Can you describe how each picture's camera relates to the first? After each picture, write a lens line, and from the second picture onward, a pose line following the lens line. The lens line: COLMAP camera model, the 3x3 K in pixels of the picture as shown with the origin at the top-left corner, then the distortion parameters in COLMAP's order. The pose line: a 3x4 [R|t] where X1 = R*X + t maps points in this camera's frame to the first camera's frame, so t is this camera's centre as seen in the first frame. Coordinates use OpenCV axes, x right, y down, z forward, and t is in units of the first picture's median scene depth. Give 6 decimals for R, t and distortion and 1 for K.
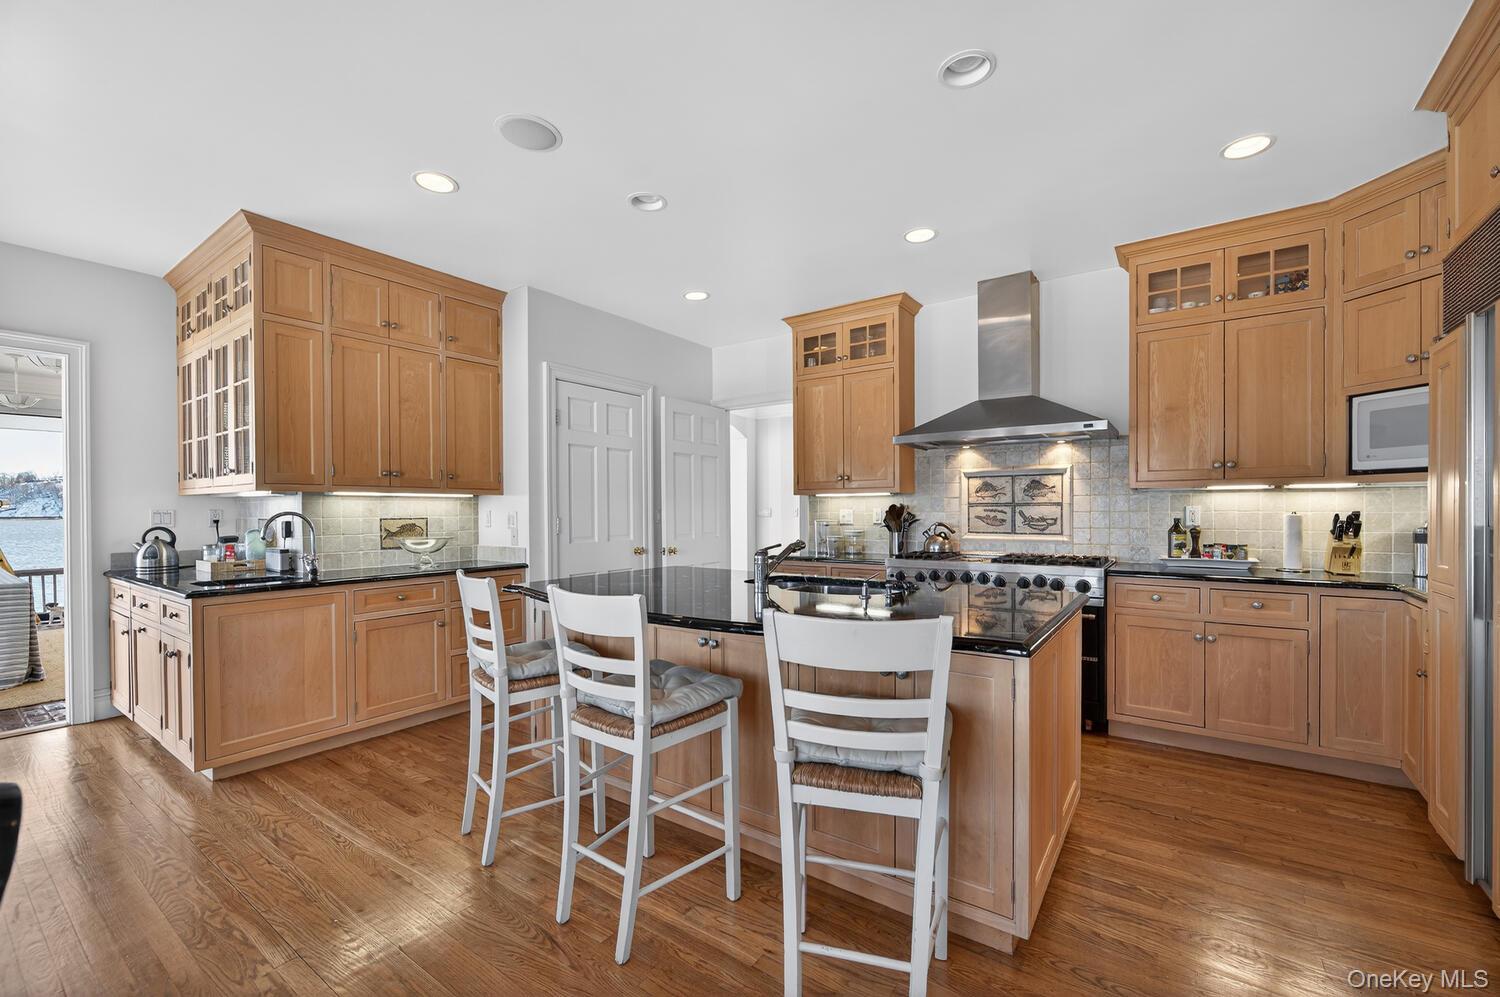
lens RADIAL K [[612.9, 0, 754.0], [0, 612.9, 507.9], [0, 0, 1]] dist [-0.003300, 0.000929]
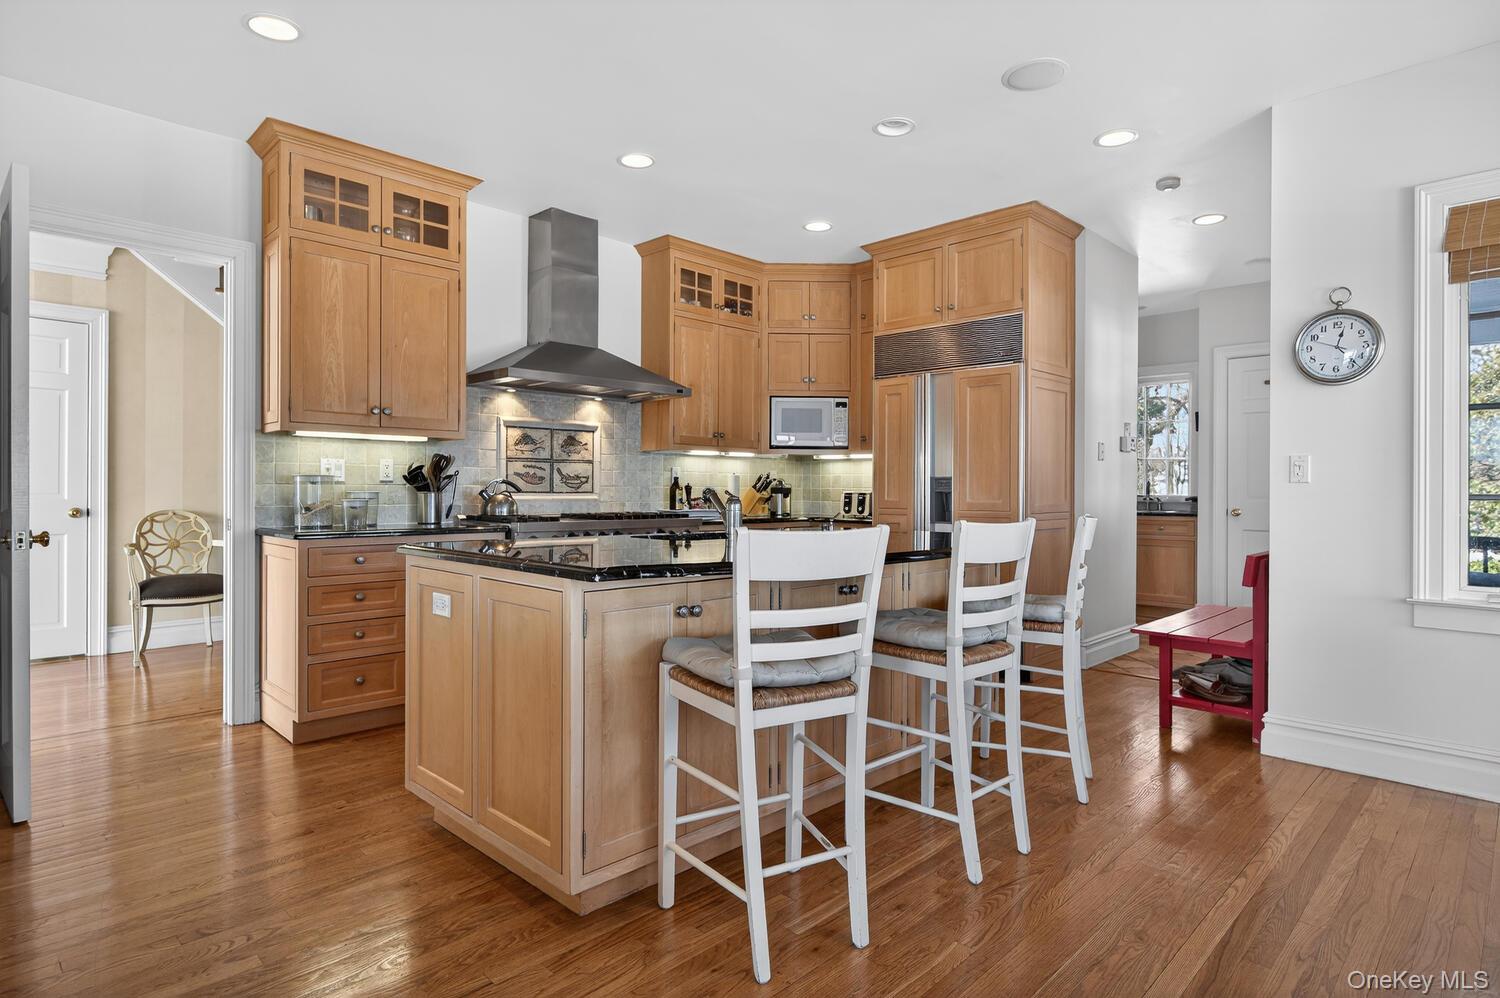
lens RADIAL K [[805.1, 0, 748.1], [0, 805.1, 490.0], [0, 0, 1]] dist [-0.003296, 0.000088]
pose [[0.170684, 0.006972, 0.985301, -0.711479], [-0.007406, 0.999956, -0.005793, 0.043184], [-0.985298, -0.006309, 0.170729, 0.511777]]
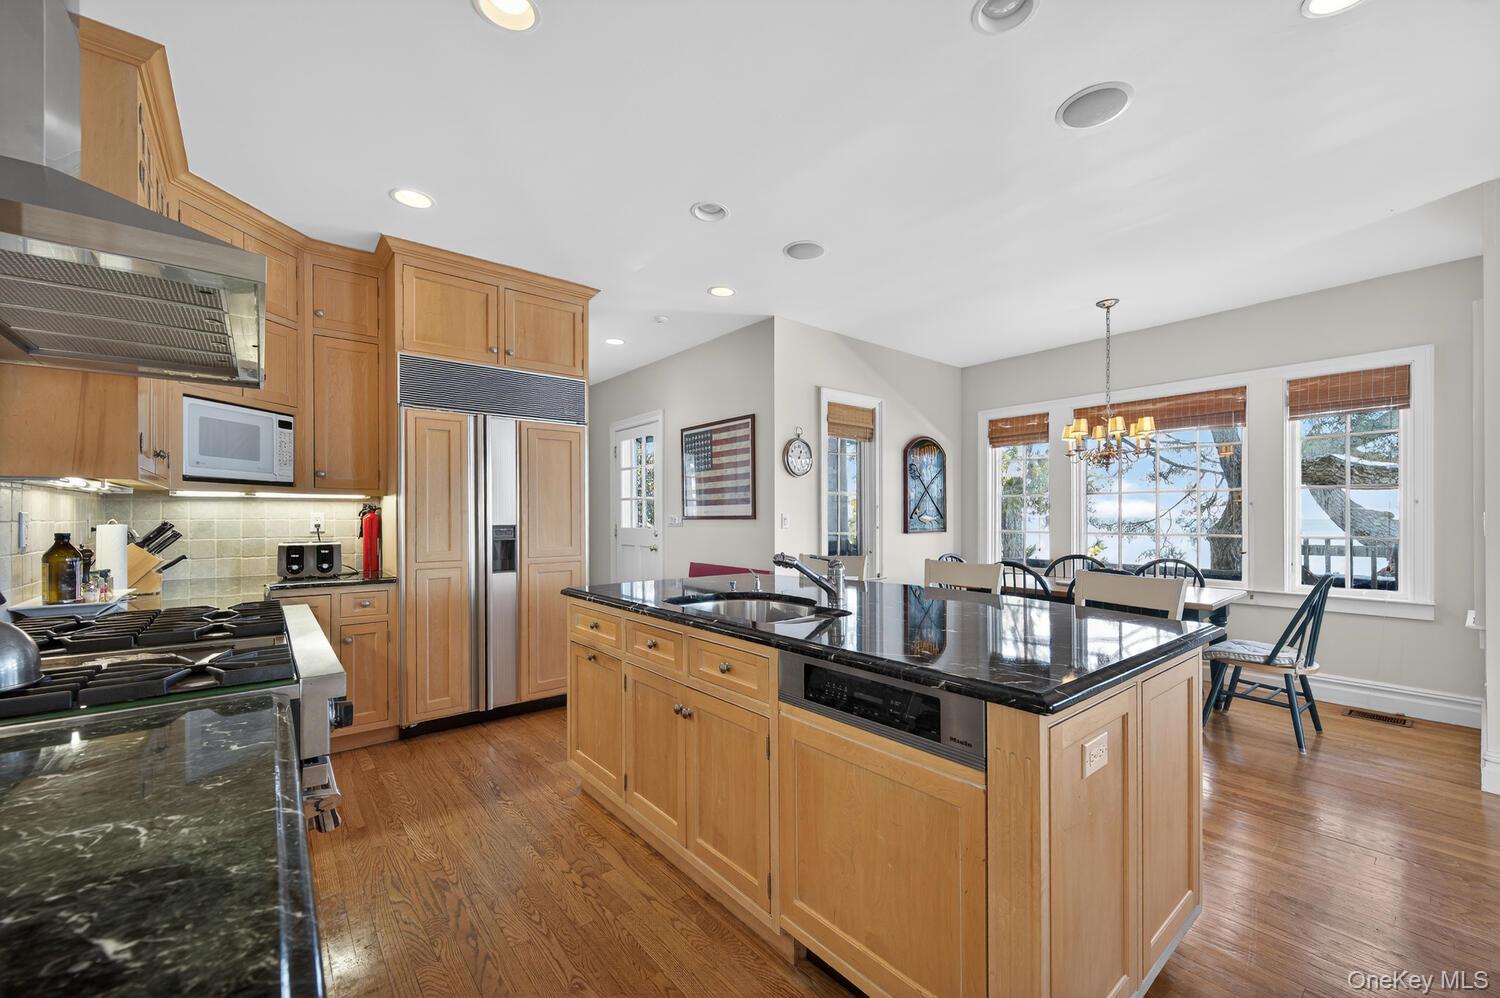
lens RADIAL K [[612.9, 0, 753.1], [0, 612.9, 518.1], [0, 0, 1]] dist [-0.003300, 0.000929]
pose [[-0.965491, 0.007023, 0.260340, -0.060640], [0.007519, 0.999971, 0.000911, 0.006201], [-0.260326, 0.002837, -0.965517, 1.192763]]
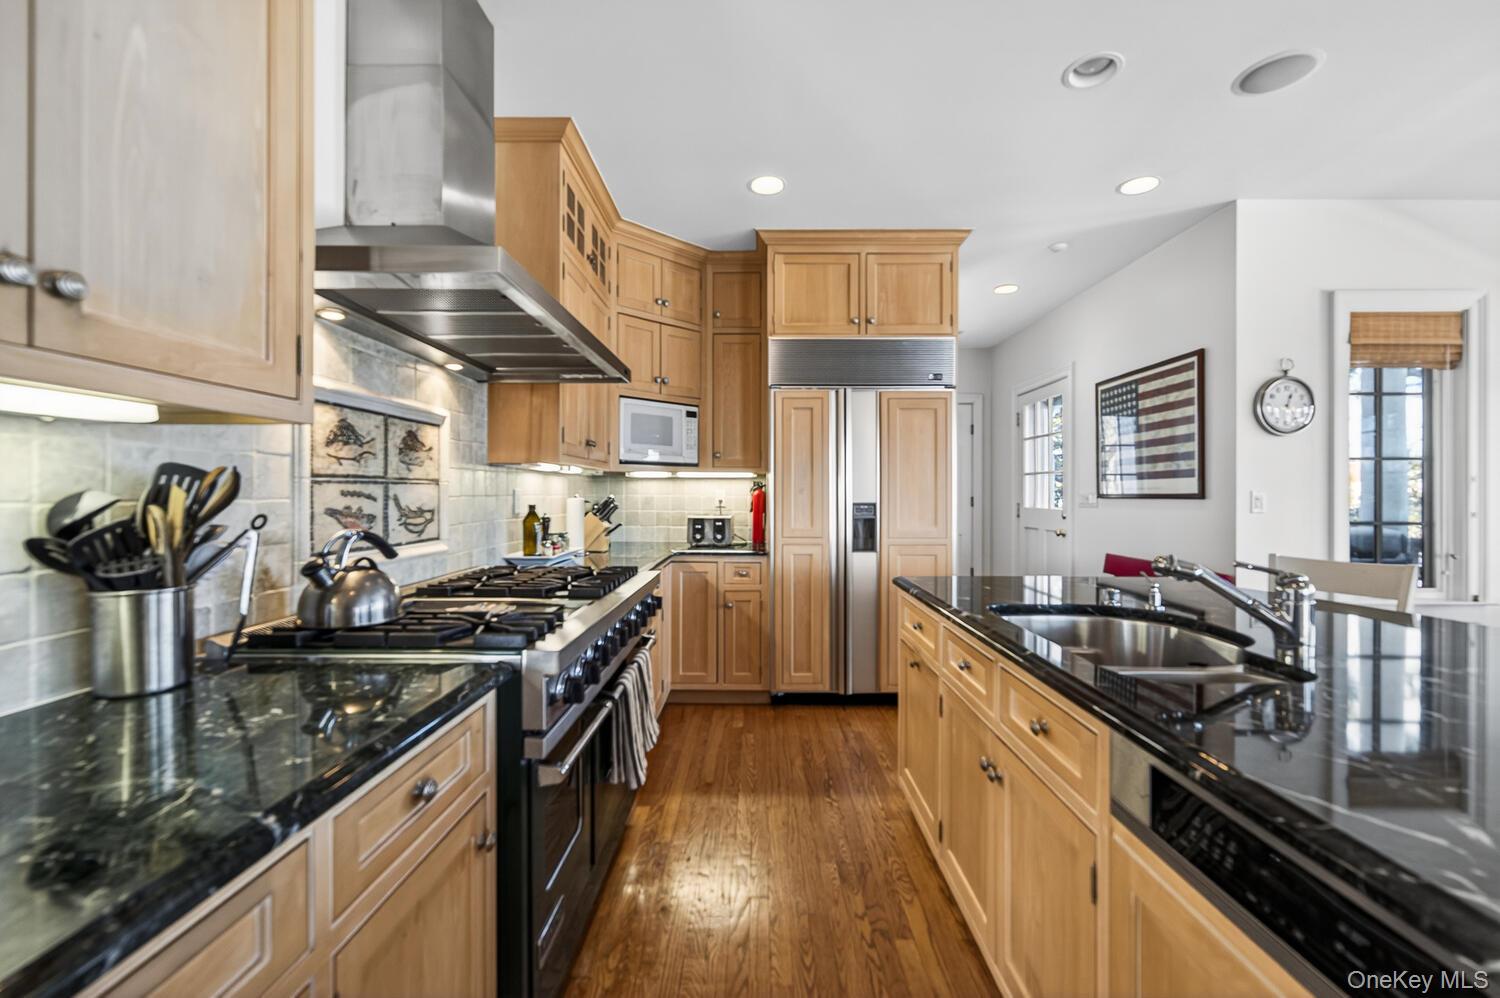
lens RADIAL K [[612.9, 0, 750.2], [0, 612.9, 494.2], [0, 0, 1]] dist [-0.003300, 0.000929]
pose [[-0.568233, 0.003142, 0.822862, -0.086264], [0.000000, 0.999993, -0.003819, 0.006084], [-0.822868, -0.002170, -0.568229, 1.042945]]
